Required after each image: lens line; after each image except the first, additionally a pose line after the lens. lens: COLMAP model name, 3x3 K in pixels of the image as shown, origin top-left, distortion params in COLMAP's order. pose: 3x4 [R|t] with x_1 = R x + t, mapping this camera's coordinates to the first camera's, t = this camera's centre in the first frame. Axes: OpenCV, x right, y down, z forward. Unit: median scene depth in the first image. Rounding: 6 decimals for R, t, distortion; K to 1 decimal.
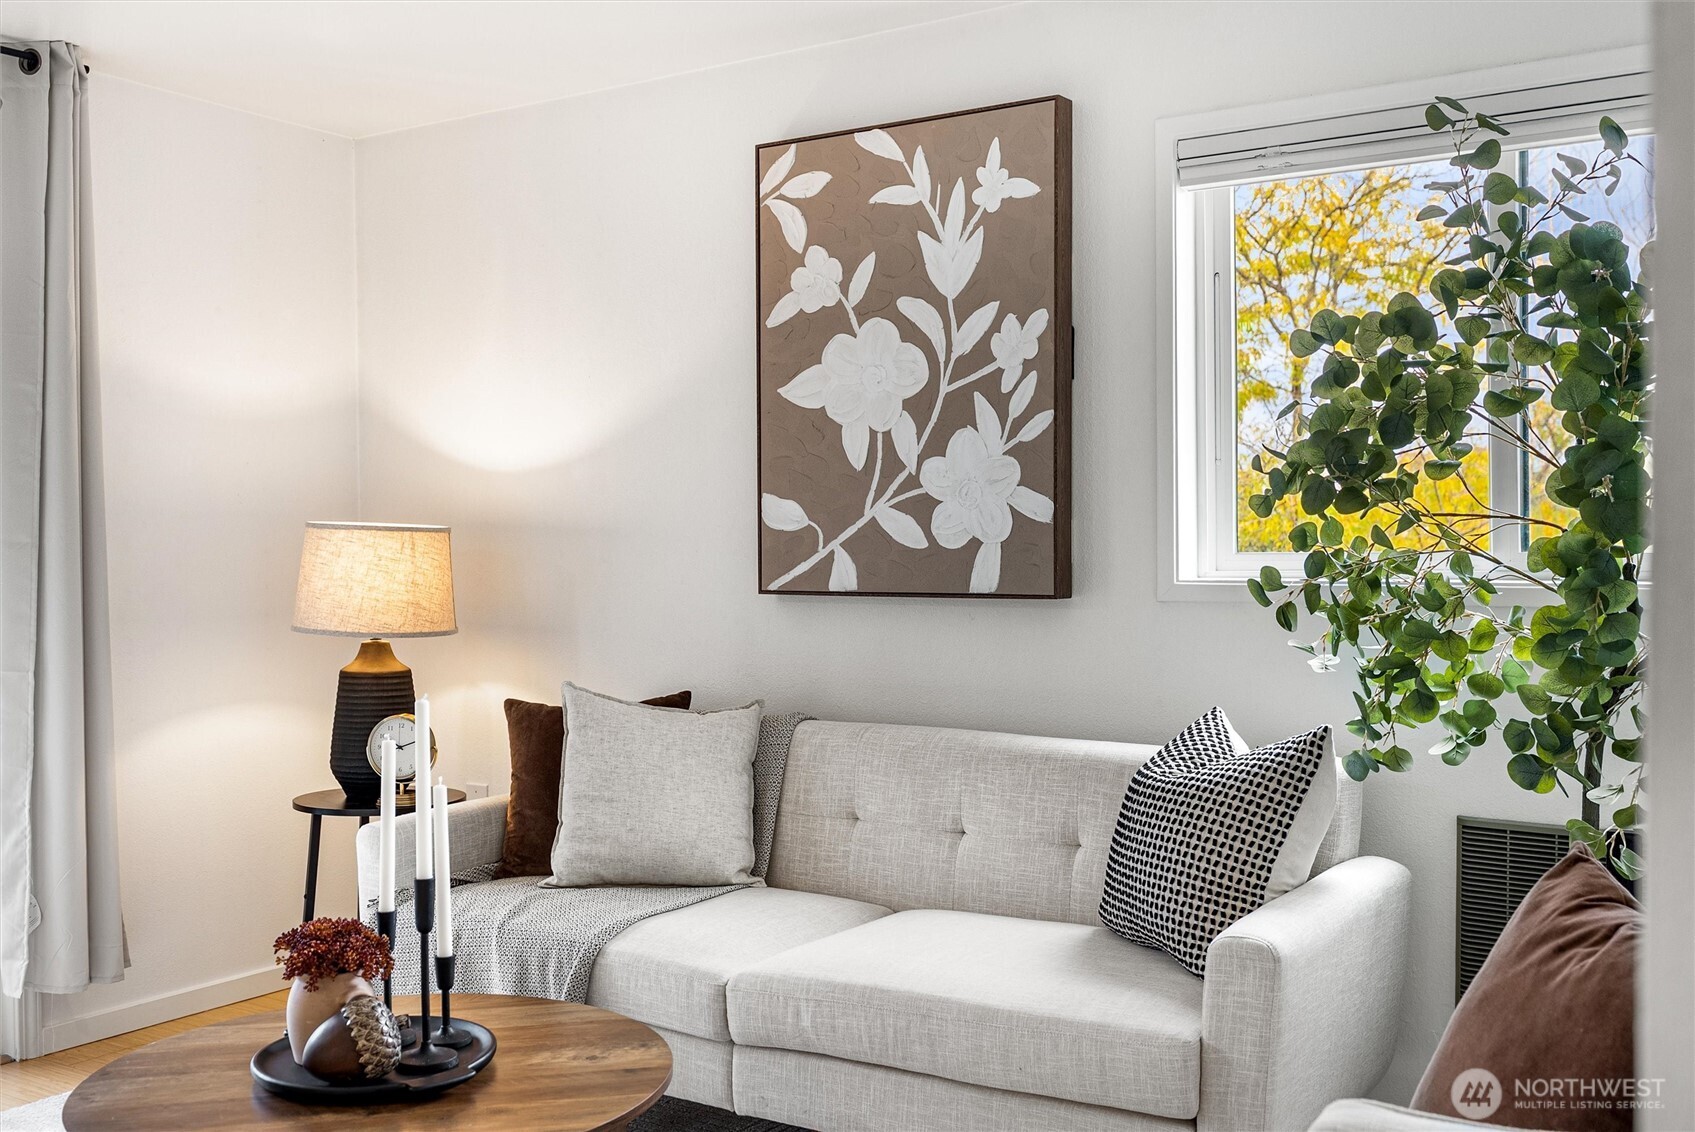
lens RADIAL K [[1686.7, 0, 841.3], [0, 1686.7, 563.5], [0, 0, 1]] dist [0.003730, 0.000000]
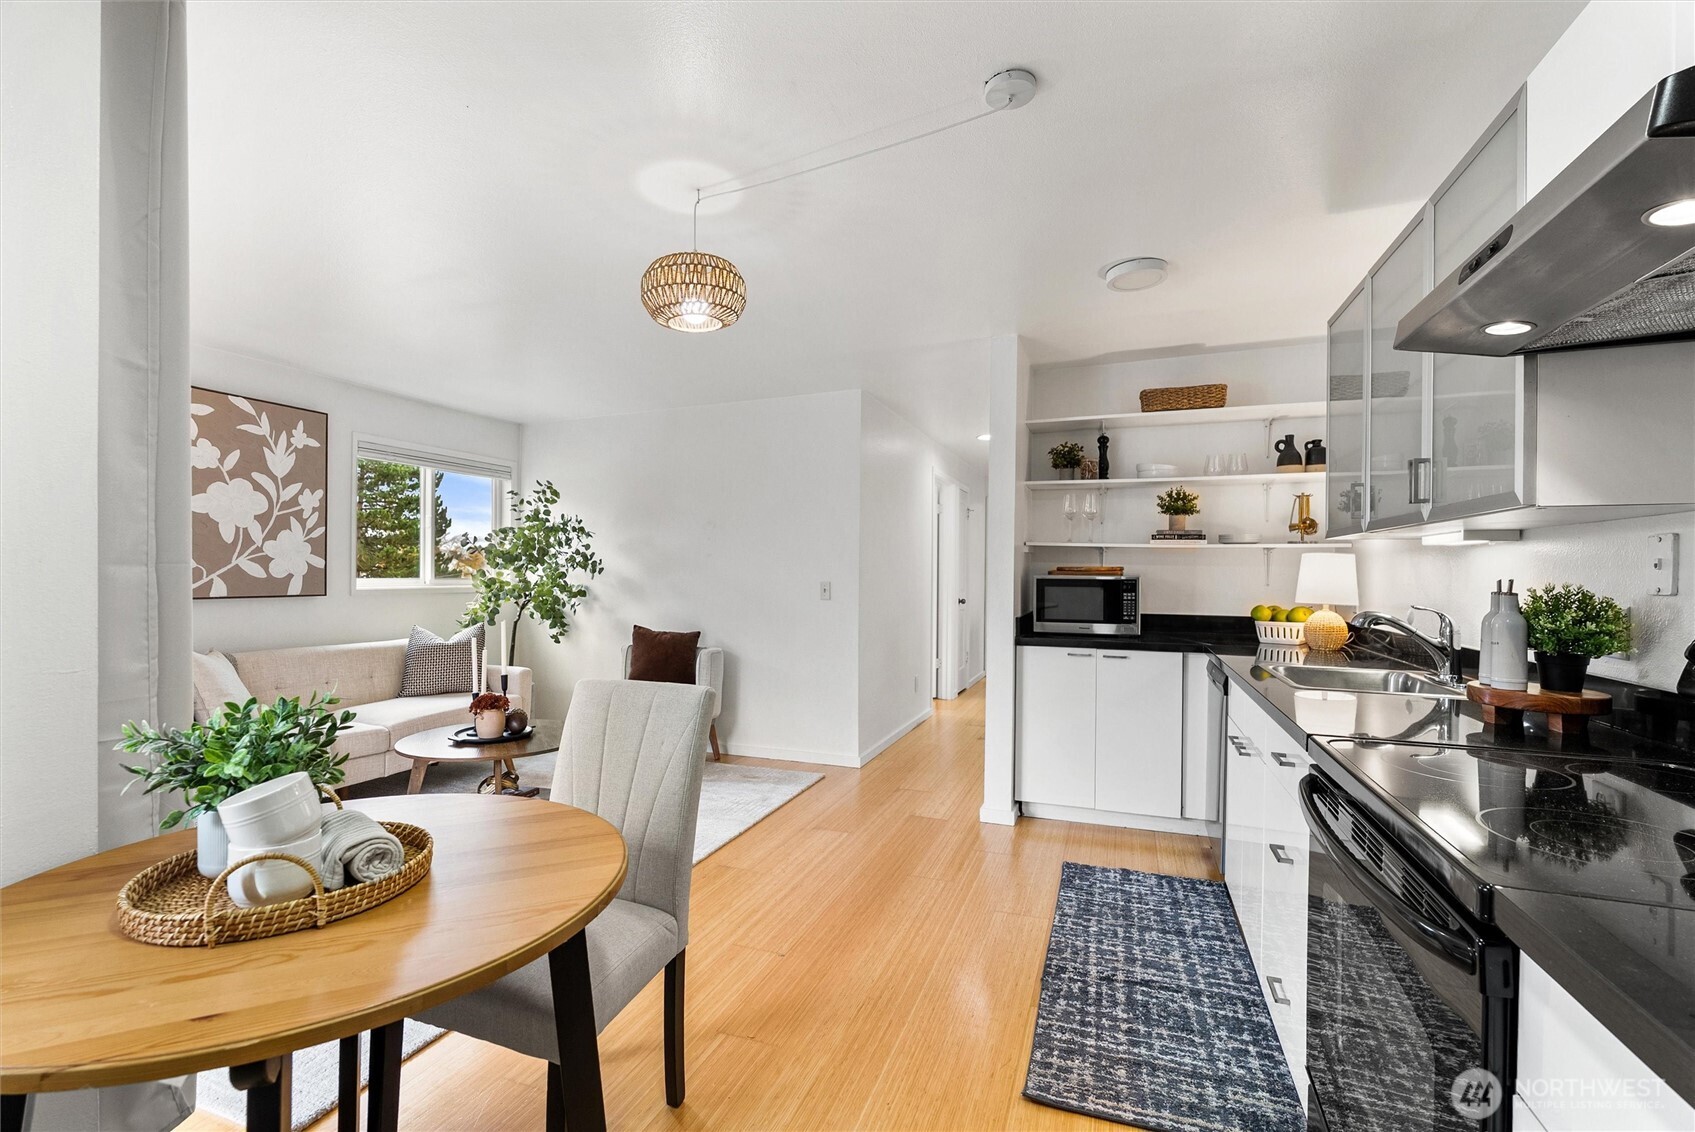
lens RADIAL K [[760.4, 0, 856.3], [0, 760.4, 580.9], [0, 0, 1]] dist [-0.006709, -0.000517]
pose [[-0.240574, -0.003328, 0.970625, -1.251830], [0.010539, 0.999926, 0.006040, -0.001804], [-0.970574, 0.011683, -0.240521, 0.449974]]
